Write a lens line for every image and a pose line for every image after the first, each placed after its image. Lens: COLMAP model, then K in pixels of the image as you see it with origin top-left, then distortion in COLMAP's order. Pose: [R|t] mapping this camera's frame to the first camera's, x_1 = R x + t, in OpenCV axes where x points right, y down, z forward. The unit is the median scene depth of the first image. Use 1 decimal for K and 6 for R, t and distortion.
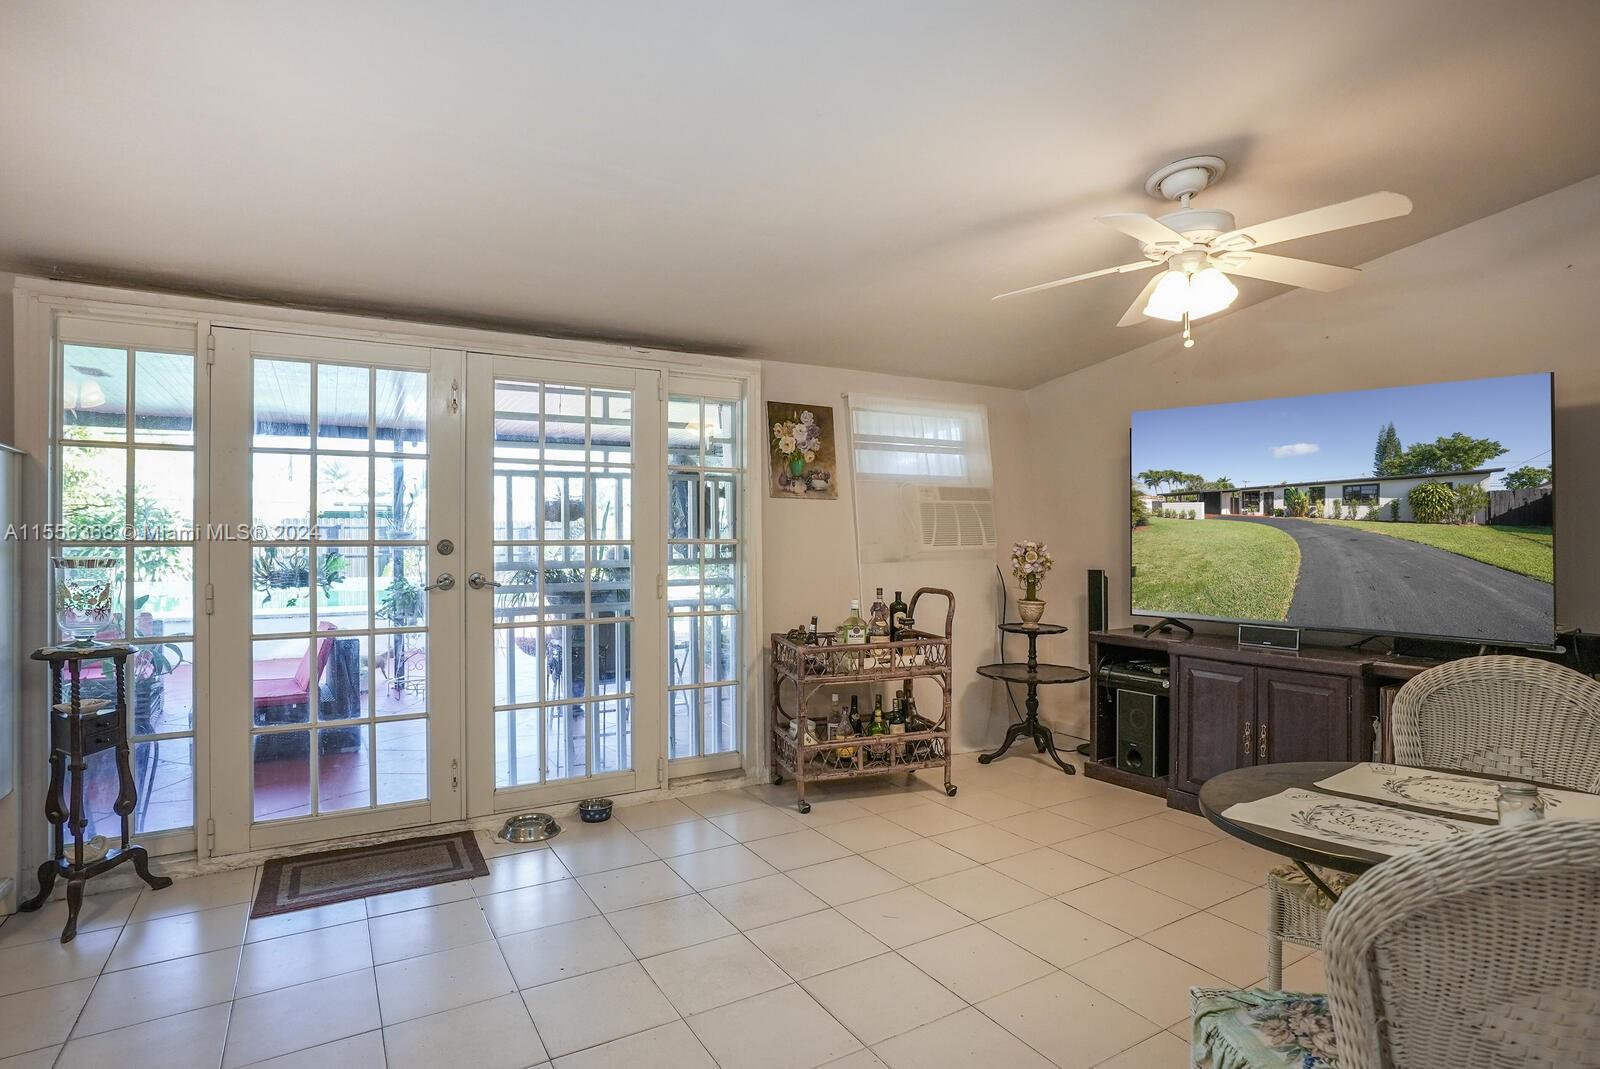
lens RADIAL K [[799.6, 0, 771.6], [0, 799.6, 534.4], [0, 0, 1]] dist [-0.002027, -0.000243]
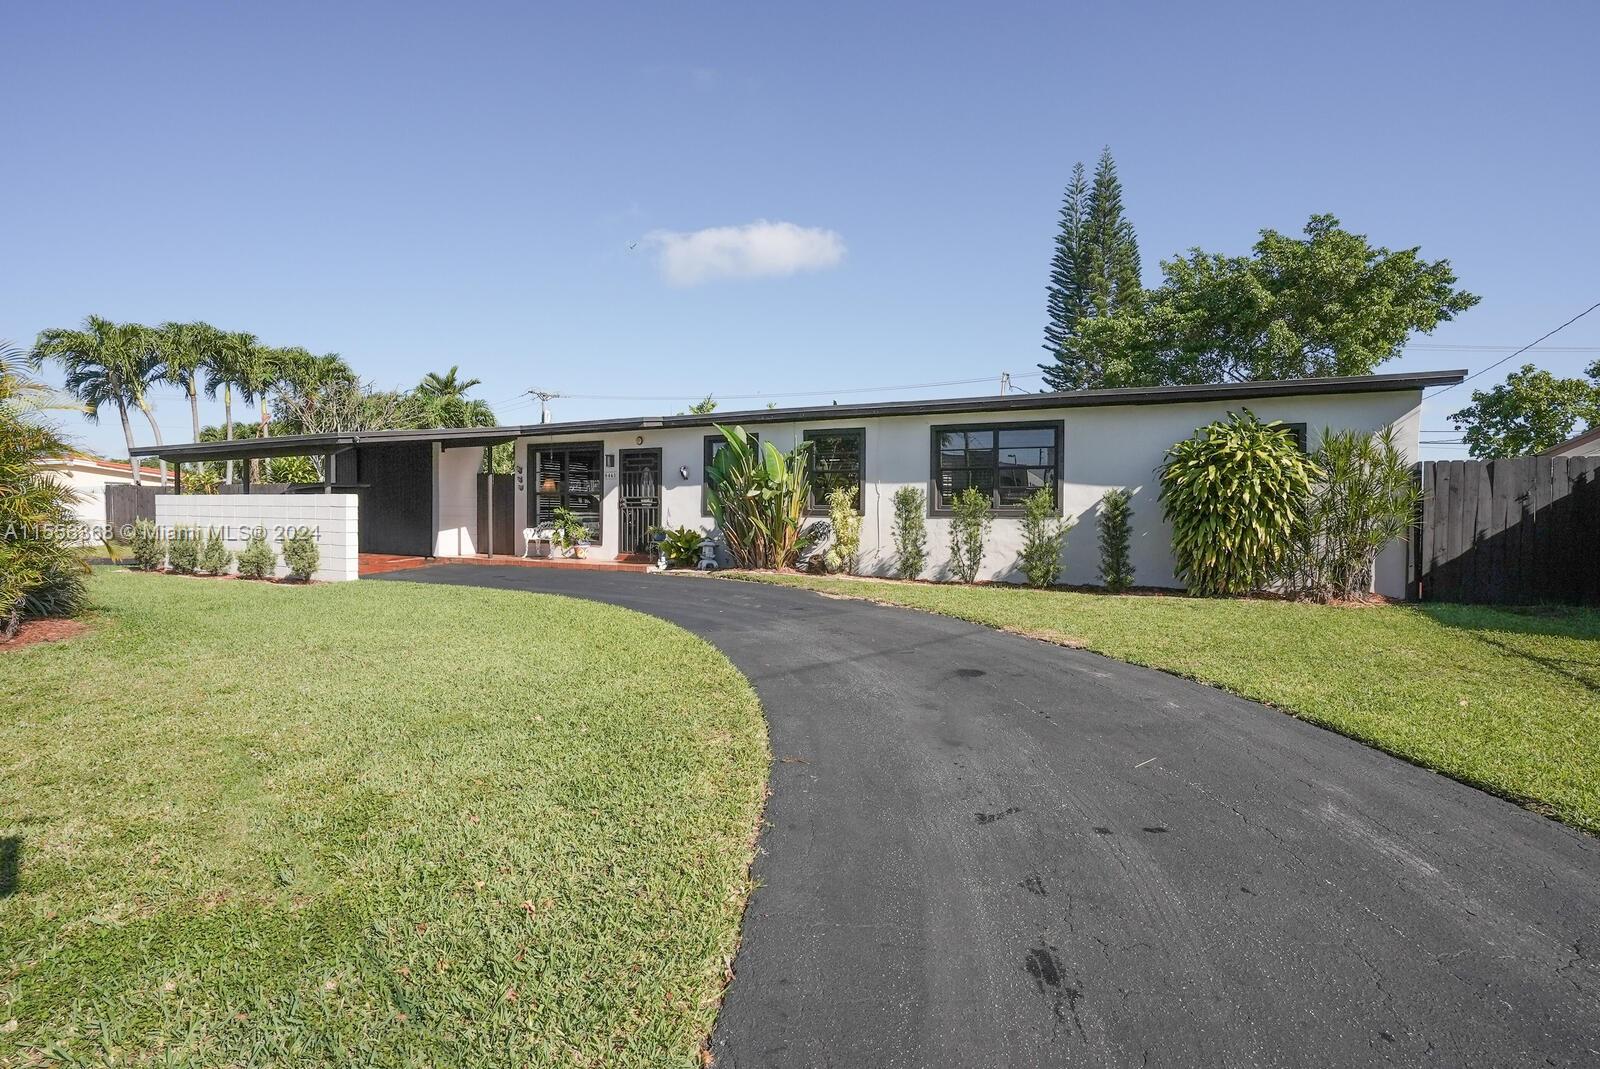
lens RADIAL K [[799.6, 0, 795.7], [0, 799.6, 540.5], [0, 0, 1]] dist [-0.002027, -0.000243]
pose [[0.872751, -0.040416, 0.486490, 0.572263], [0.001596, 0.996798, 0.079947, -0.047259], [-0.488163, -0.068997, 0.870021, 0.821921]]
